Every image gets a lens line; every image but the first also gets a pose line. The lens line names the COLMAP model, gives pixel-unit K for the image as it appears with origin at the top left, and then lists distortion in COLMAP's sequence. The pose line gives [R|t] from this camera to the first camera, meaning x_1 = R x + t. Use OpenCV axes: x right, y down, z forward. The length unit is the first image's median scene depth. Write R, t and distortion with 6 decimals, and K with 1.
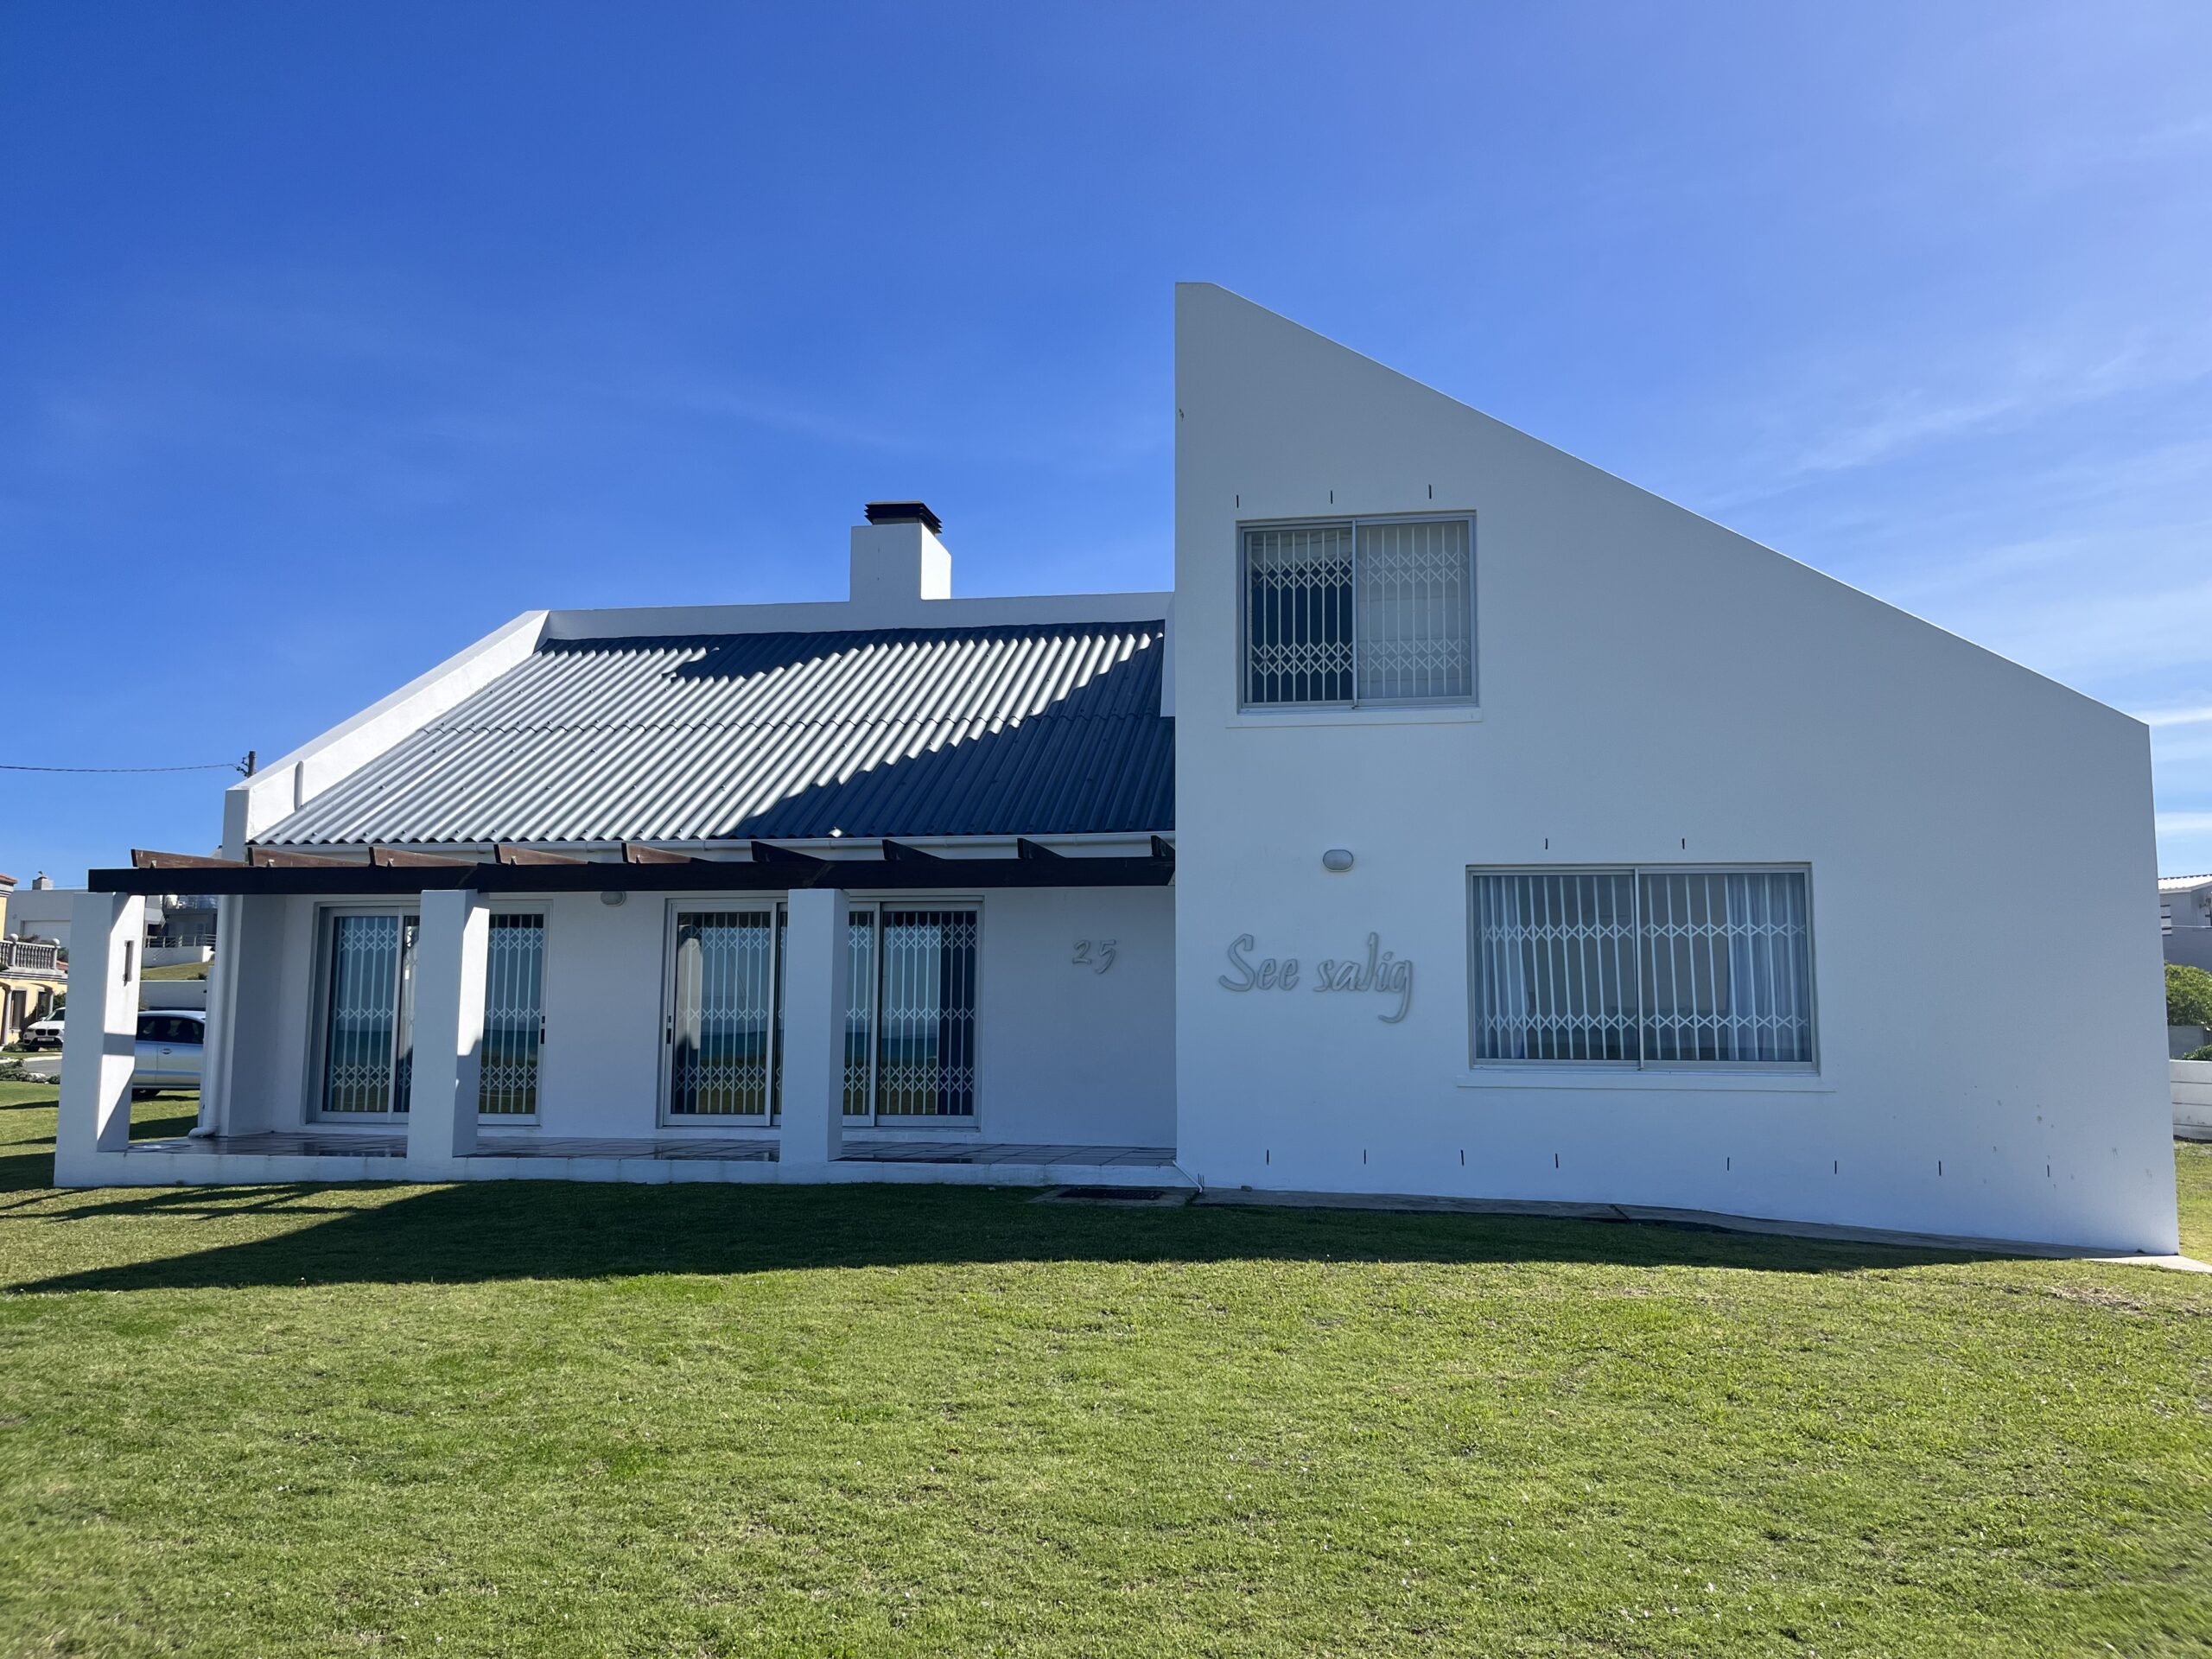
lens RADIAL K [[1654.9, 0, 1104.6], [0, 1654.9, 841.7], [0, 0, 1]] dist [0.006413, -0.004731]
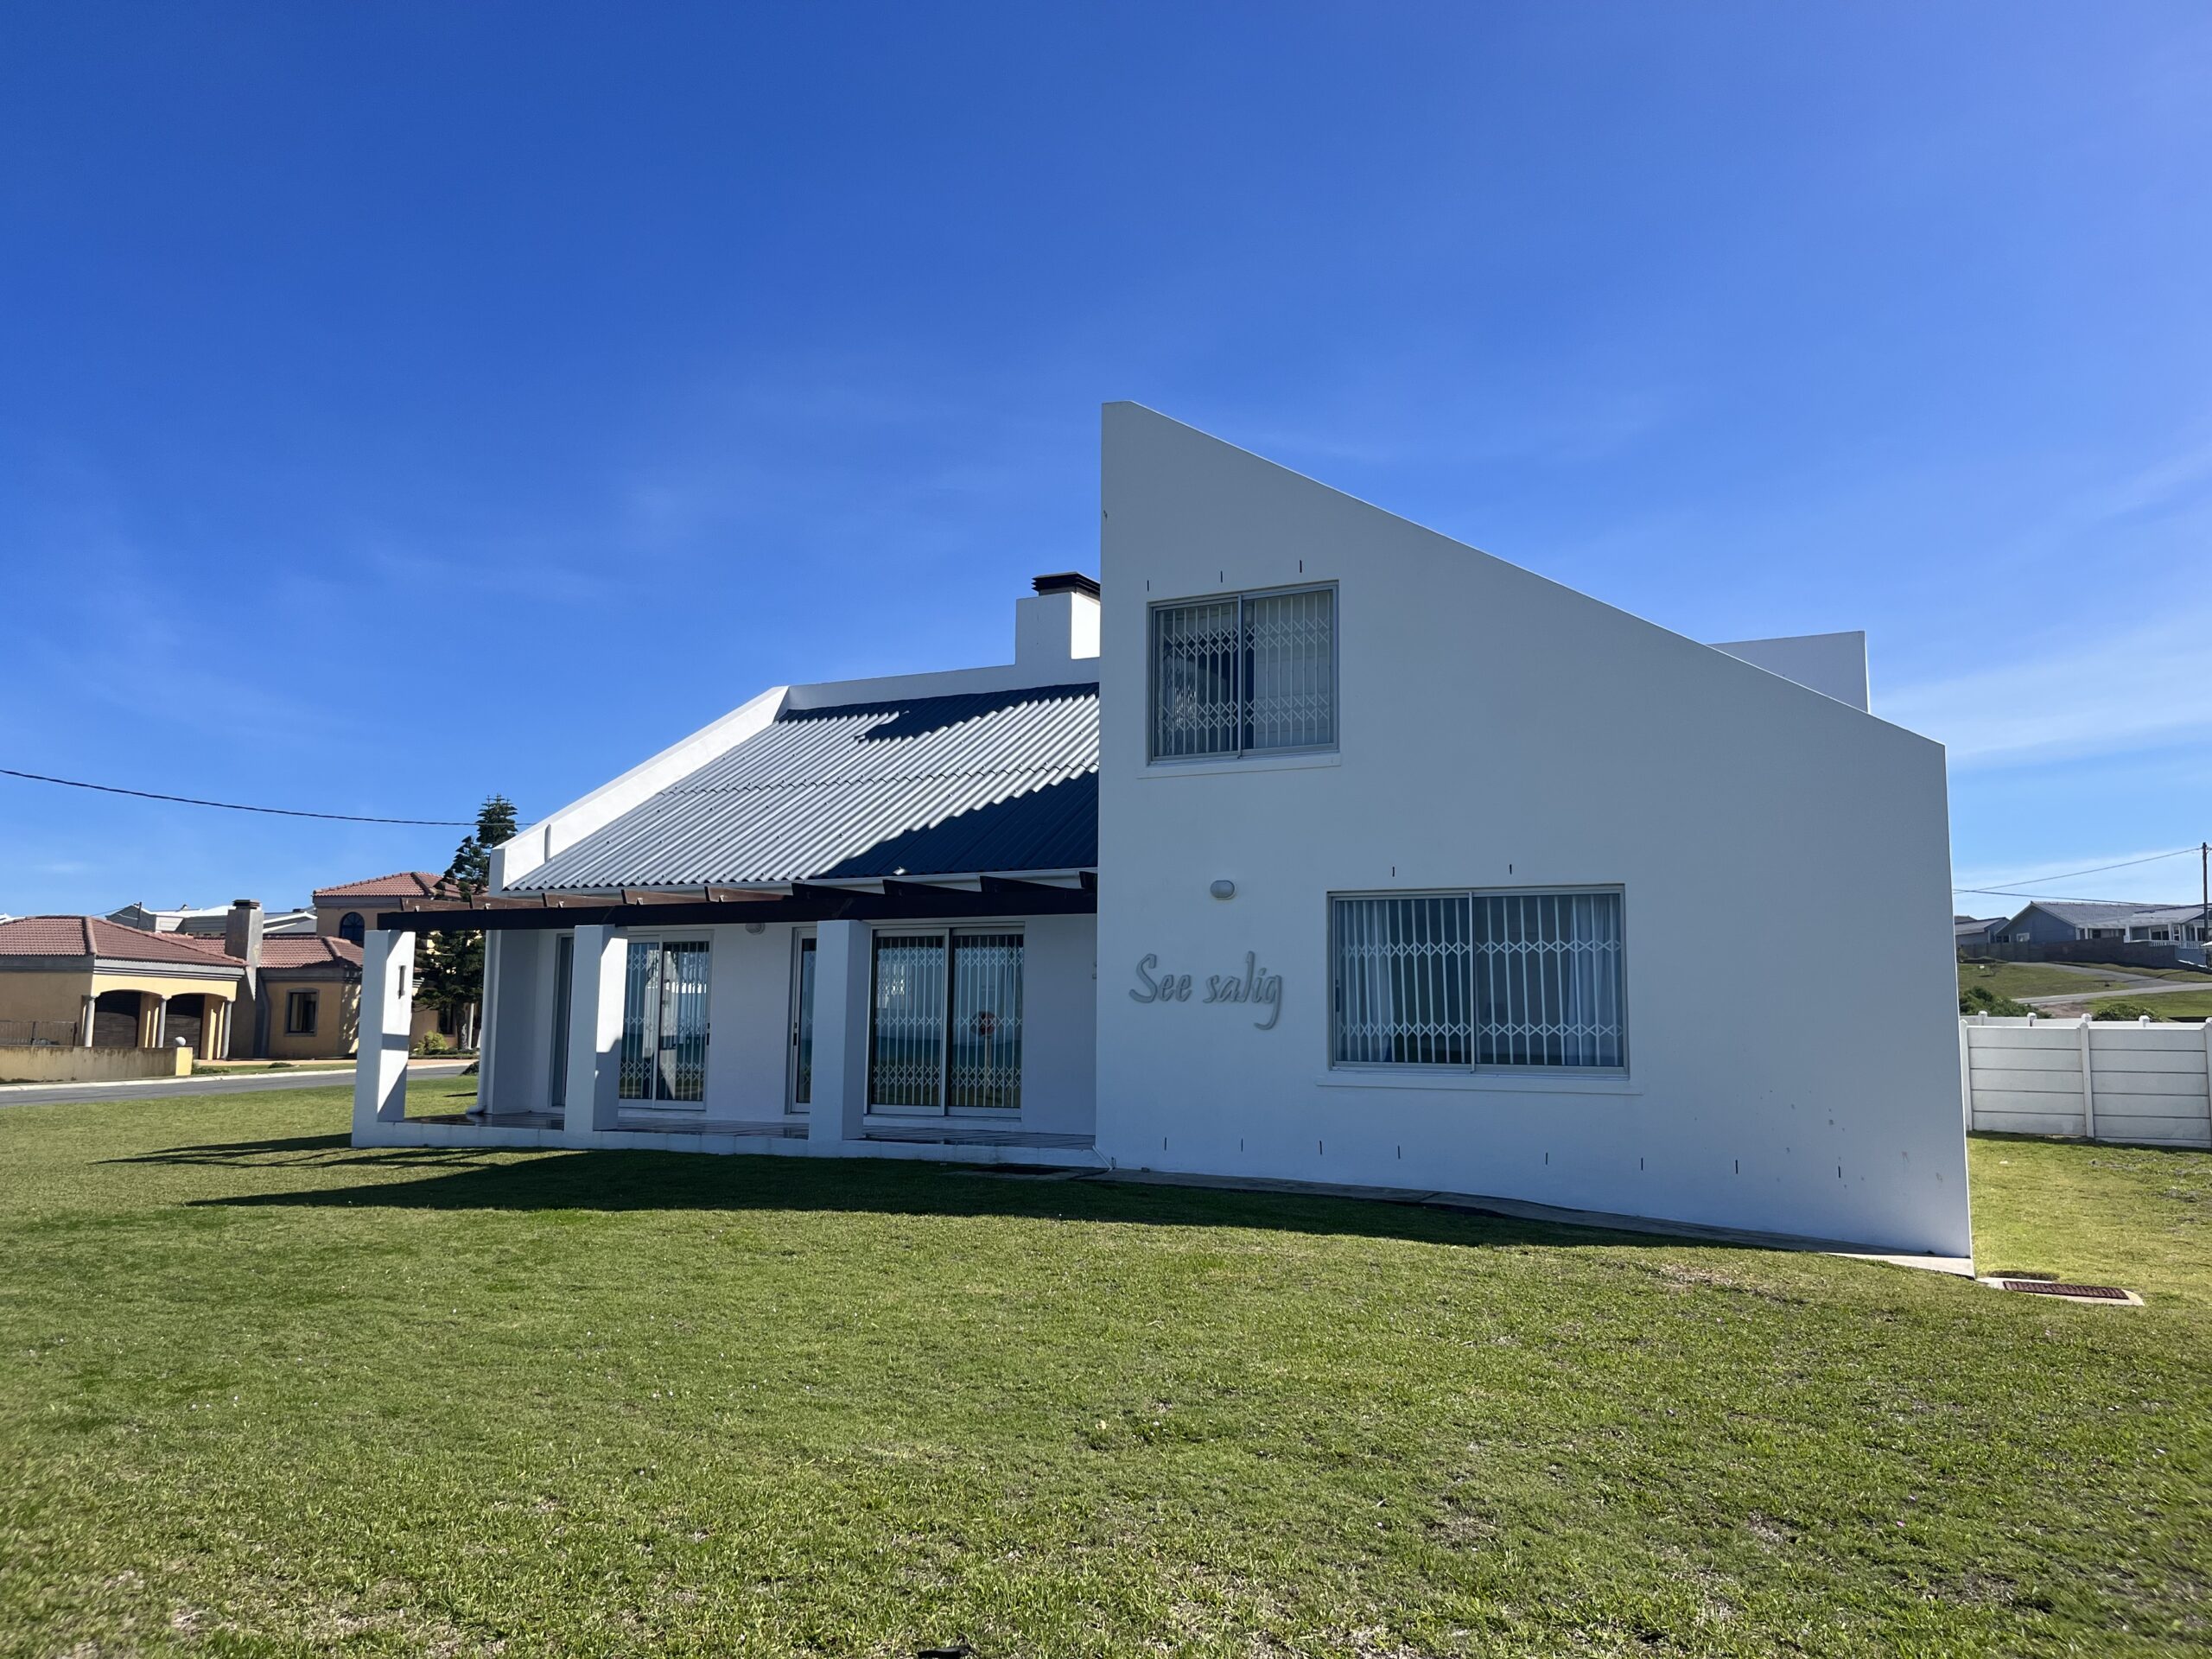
lens RADIAL K [[1662.4, 0, 1105.5], [0, 1662.4, 816.2], [0, 0, 1]] dist [0.007264, -0.000411]
pose [[0.953503, -0.034206, -0.299436, 0.394069], [0.027675, 0.999278, -0.026025, -0.011575], [0.300110, 0.016528, 0.953762, -0.134045]]
